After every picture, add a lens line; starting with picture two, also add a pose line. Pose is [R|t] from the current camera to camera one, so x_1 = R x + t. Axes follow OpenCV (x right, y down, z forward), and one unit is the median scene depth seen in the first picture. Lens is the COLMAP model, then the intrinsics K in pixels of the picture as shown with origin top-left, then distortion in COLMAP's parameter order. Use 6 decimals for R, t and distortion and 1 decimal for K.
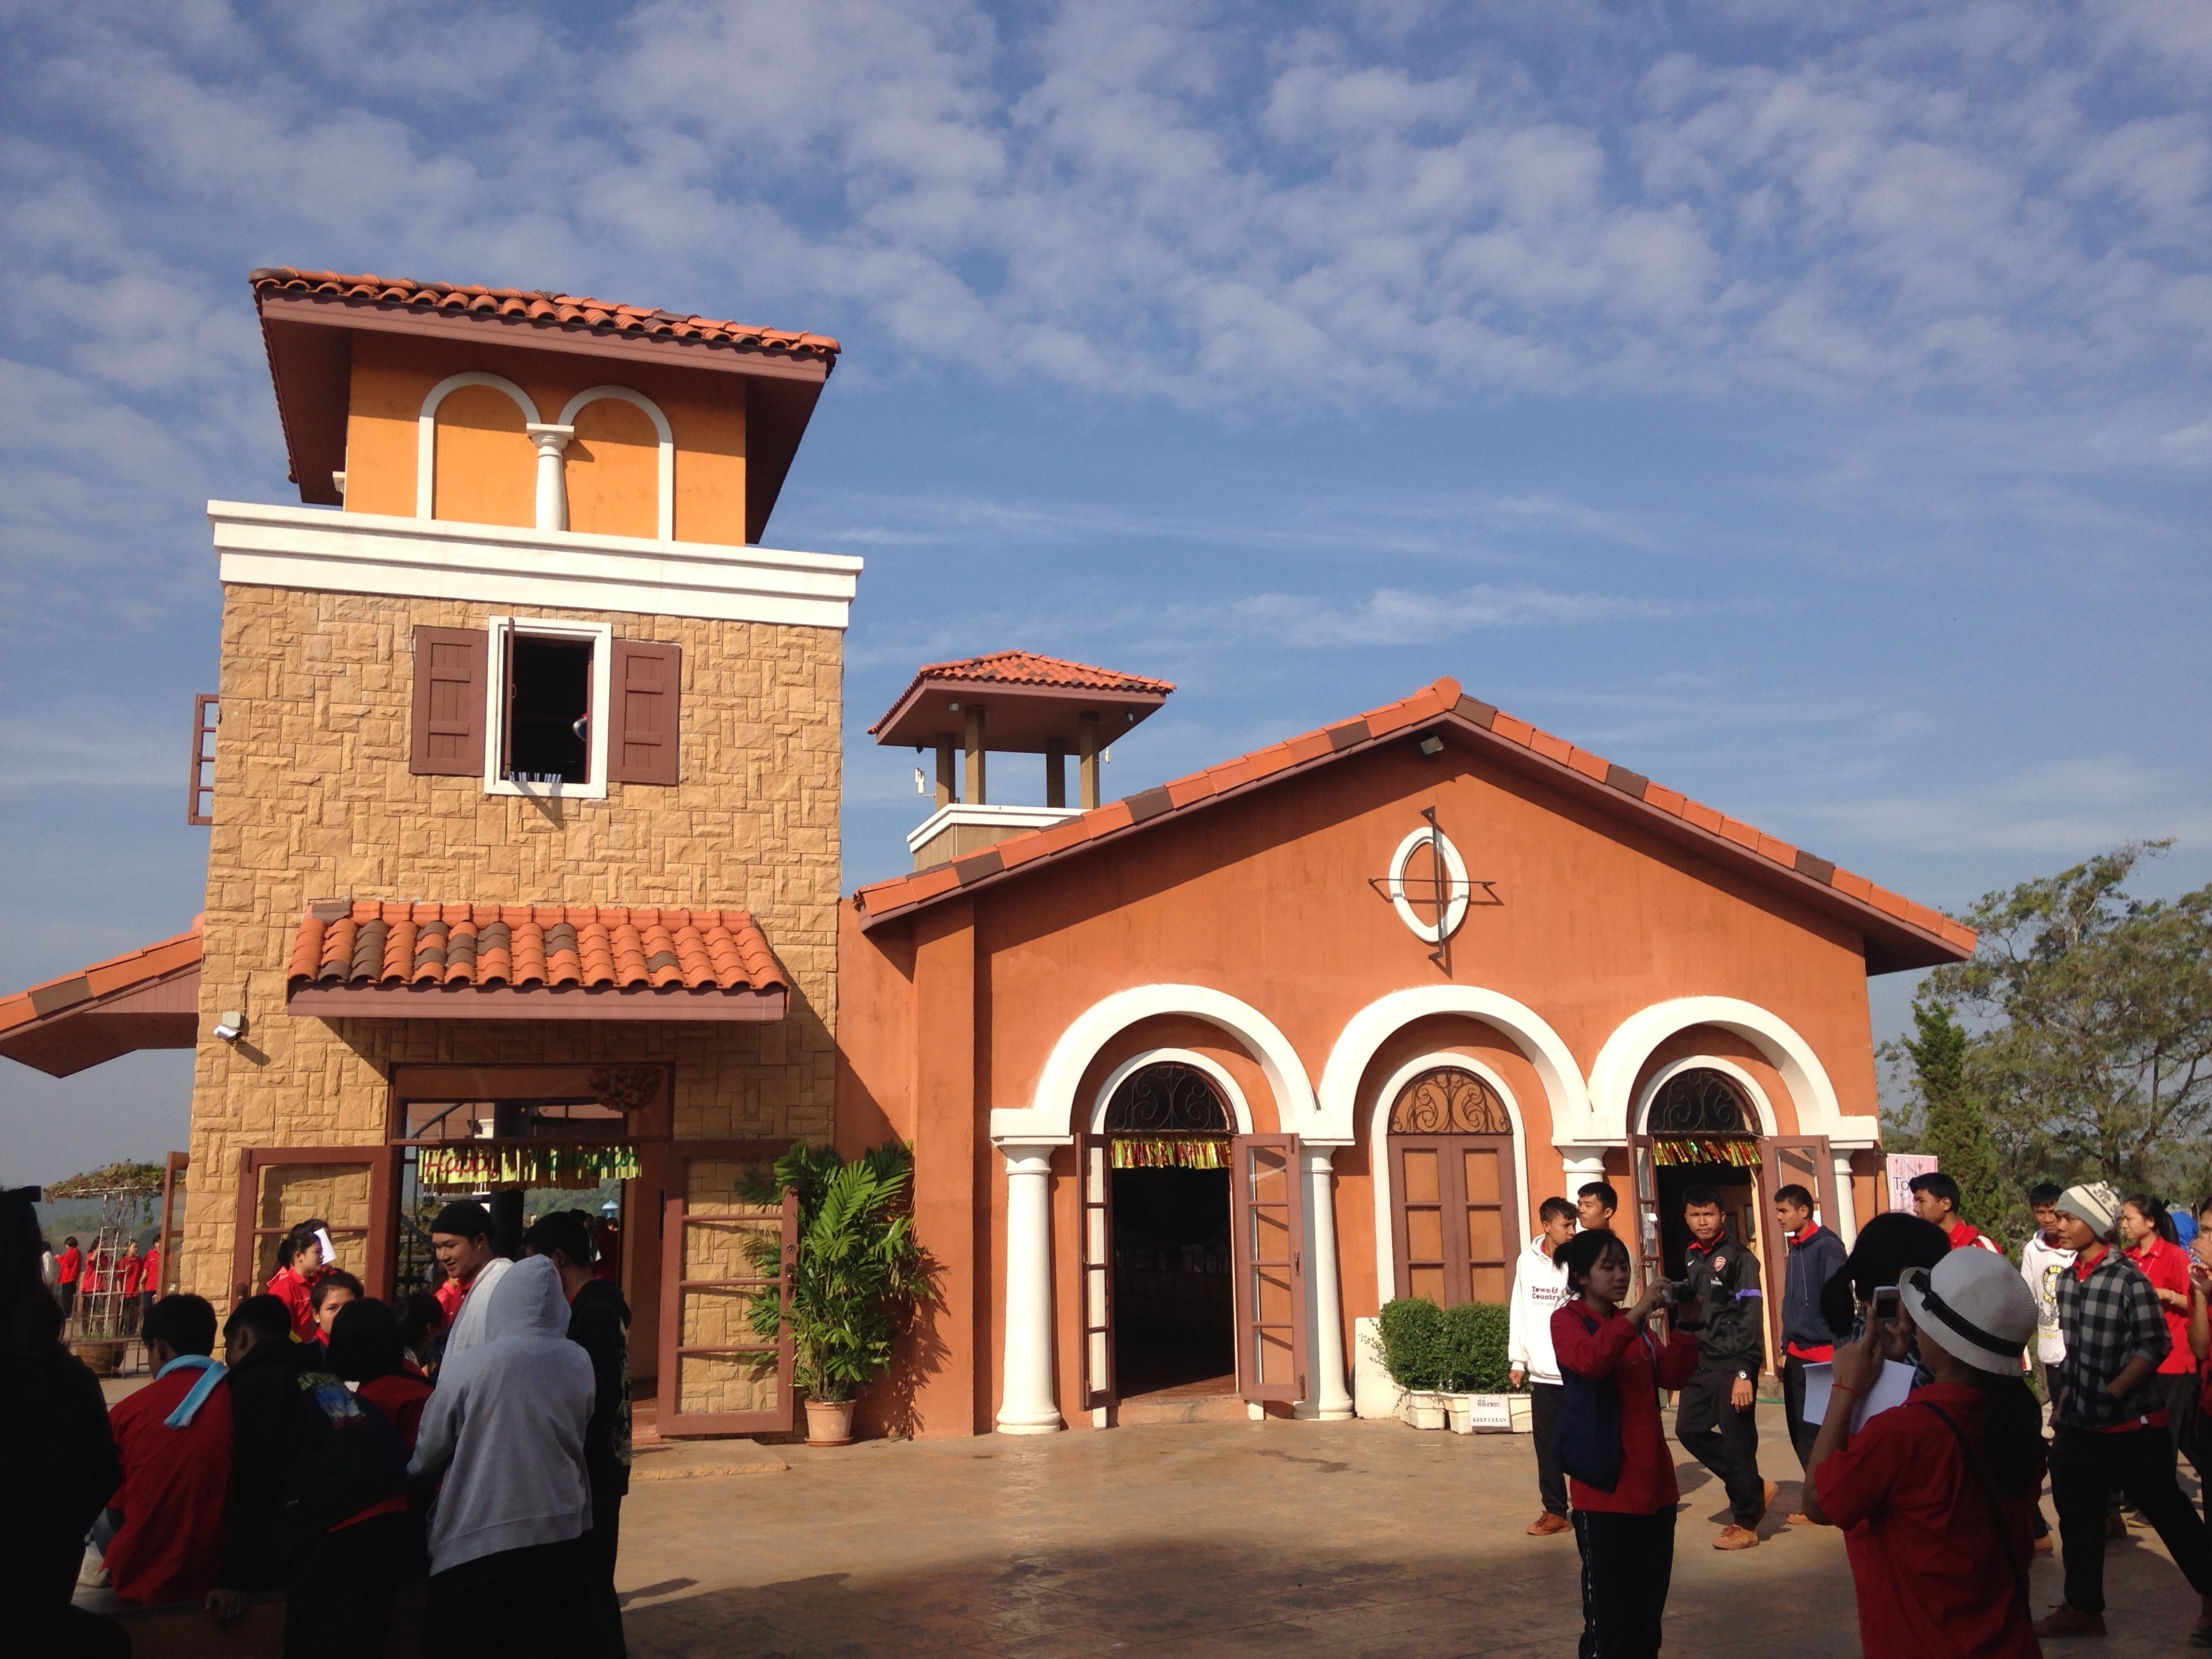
lens RADIAL K [[1903.4, 0, 1116.3], [0, 1903.4, 845.0], [0, 0, 1]] dist [0.196047, -0.240423]
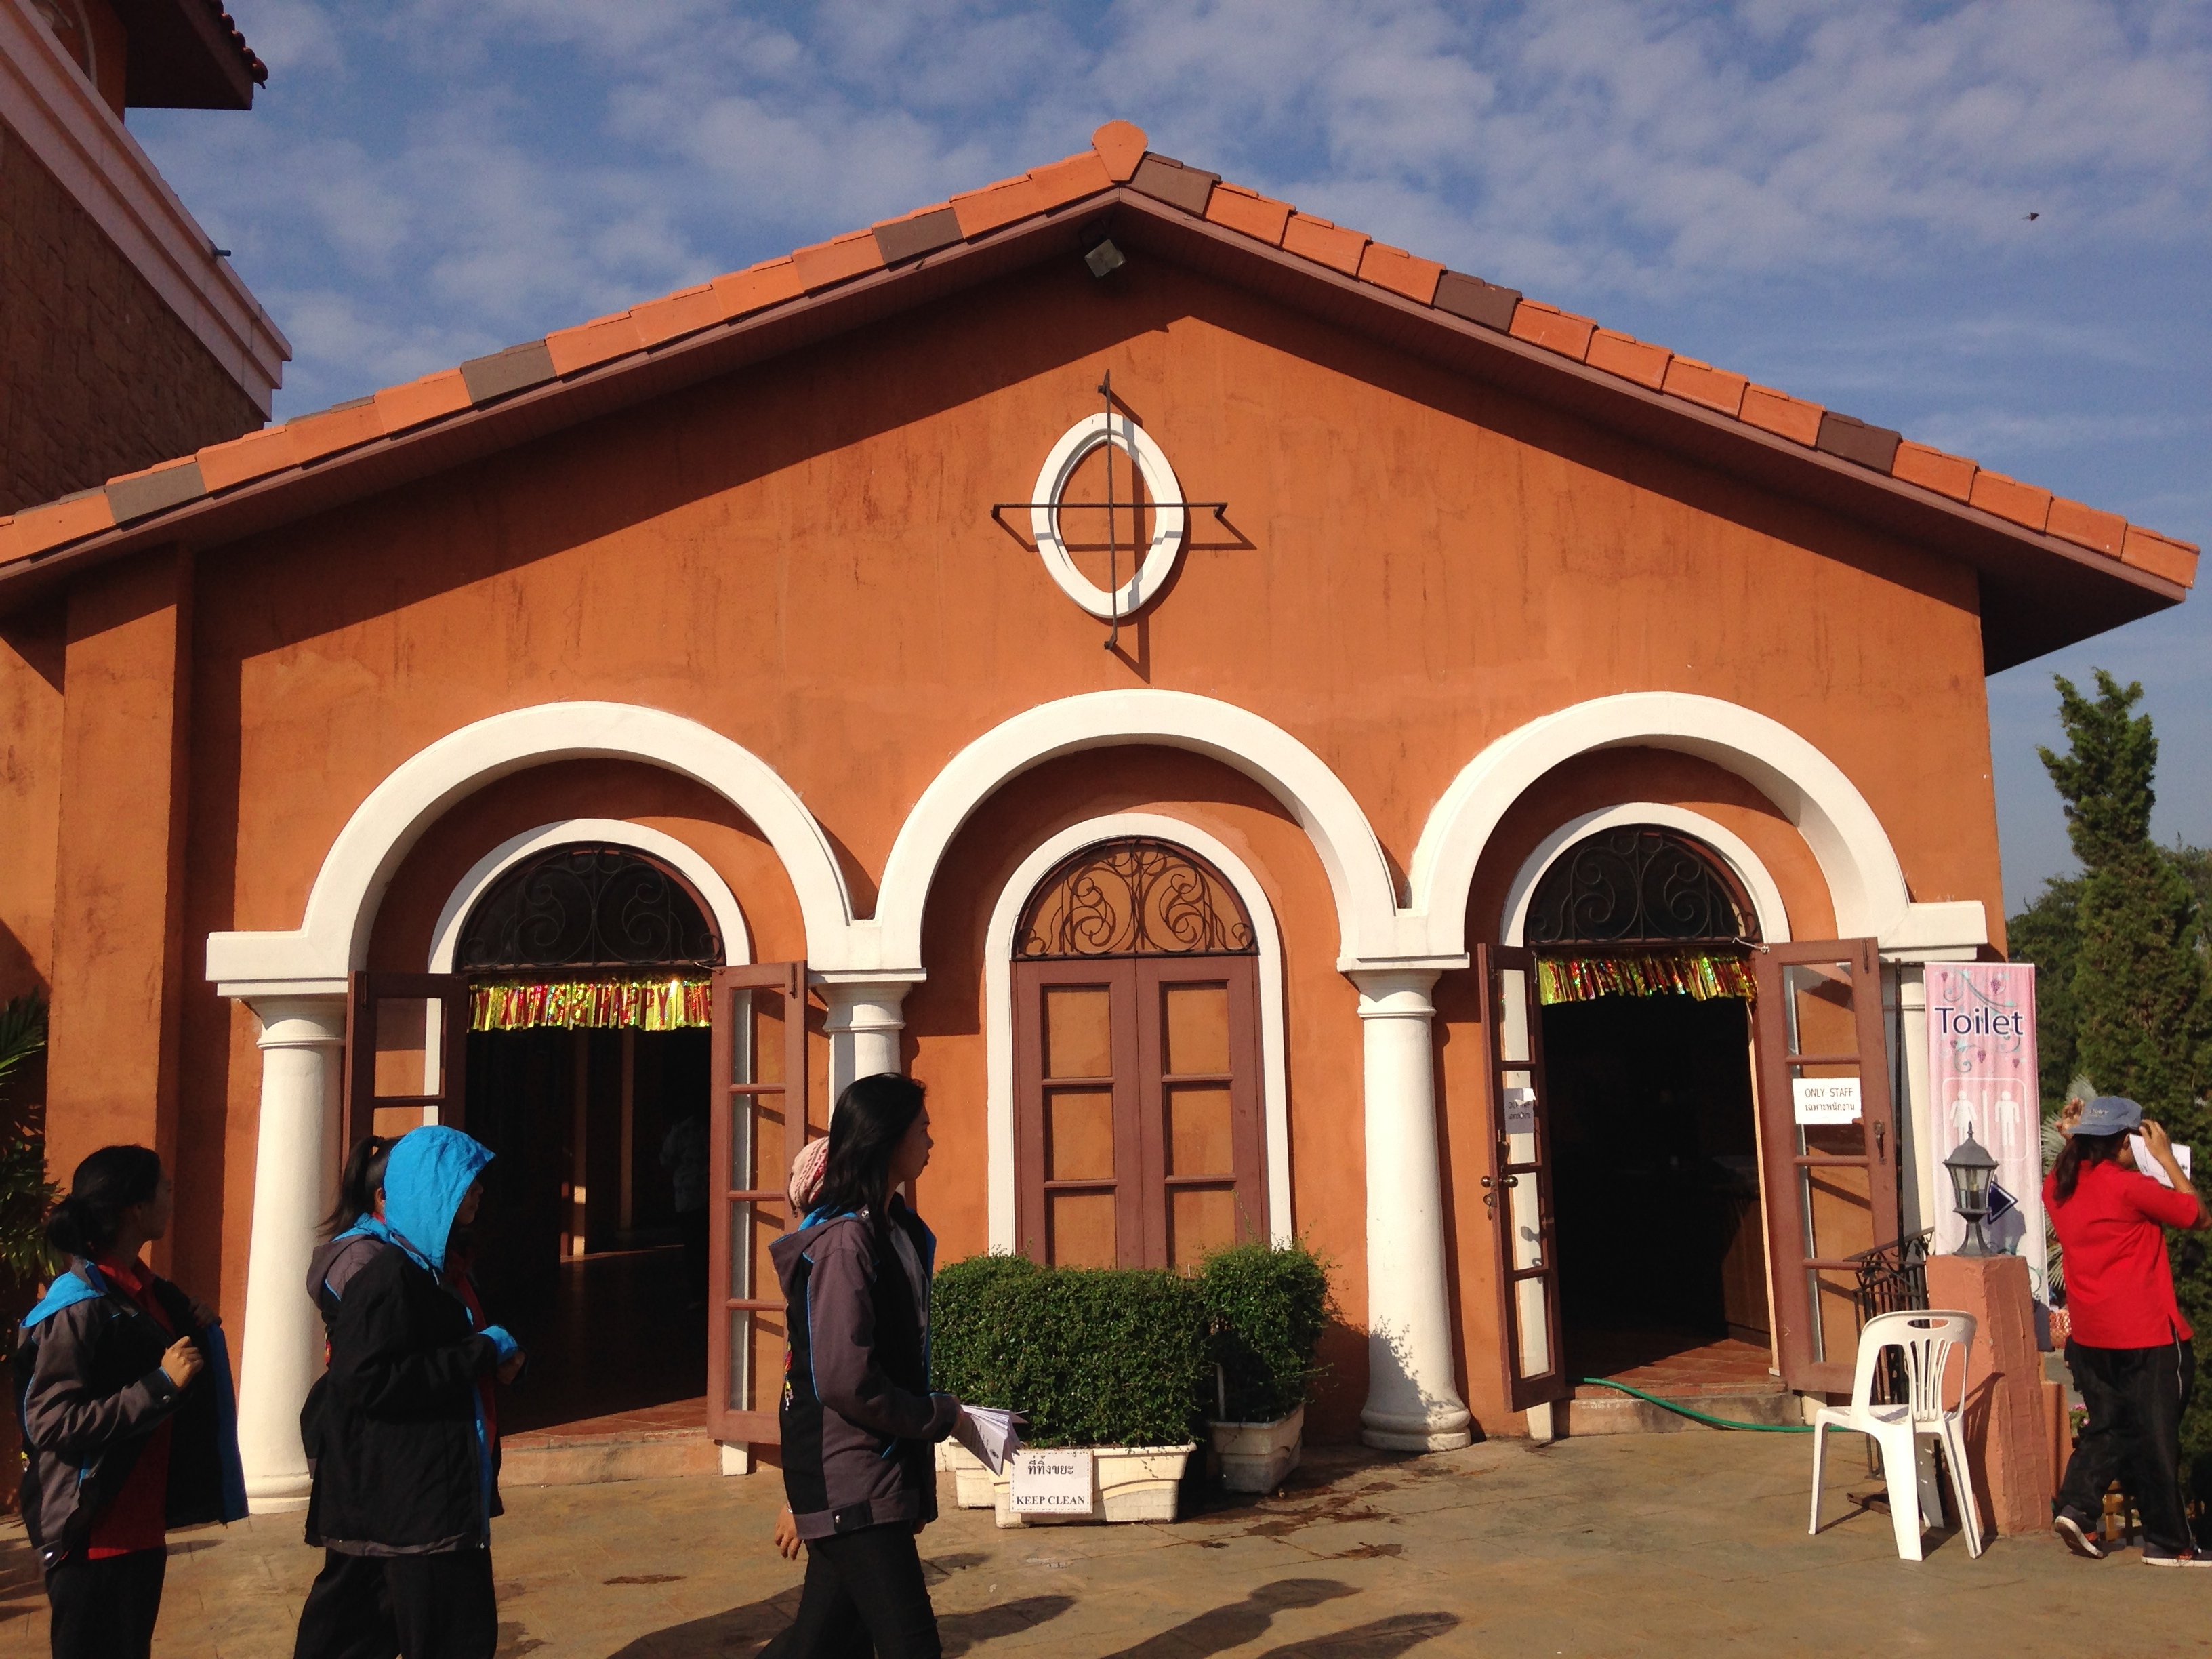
lens RADIAL K [[1903.4, 0, 1116.3], [0, 1903.4, 845.0], [0, 0, 1]] dist [0.196047, -0.240423]
pose [[0.979636, -0.038543, -0.197049, 0.300658], [0.050359, 0.997199, 0.055309, 0.094300], [0.194365, -0.064106, 0.978832, 0.496992]]
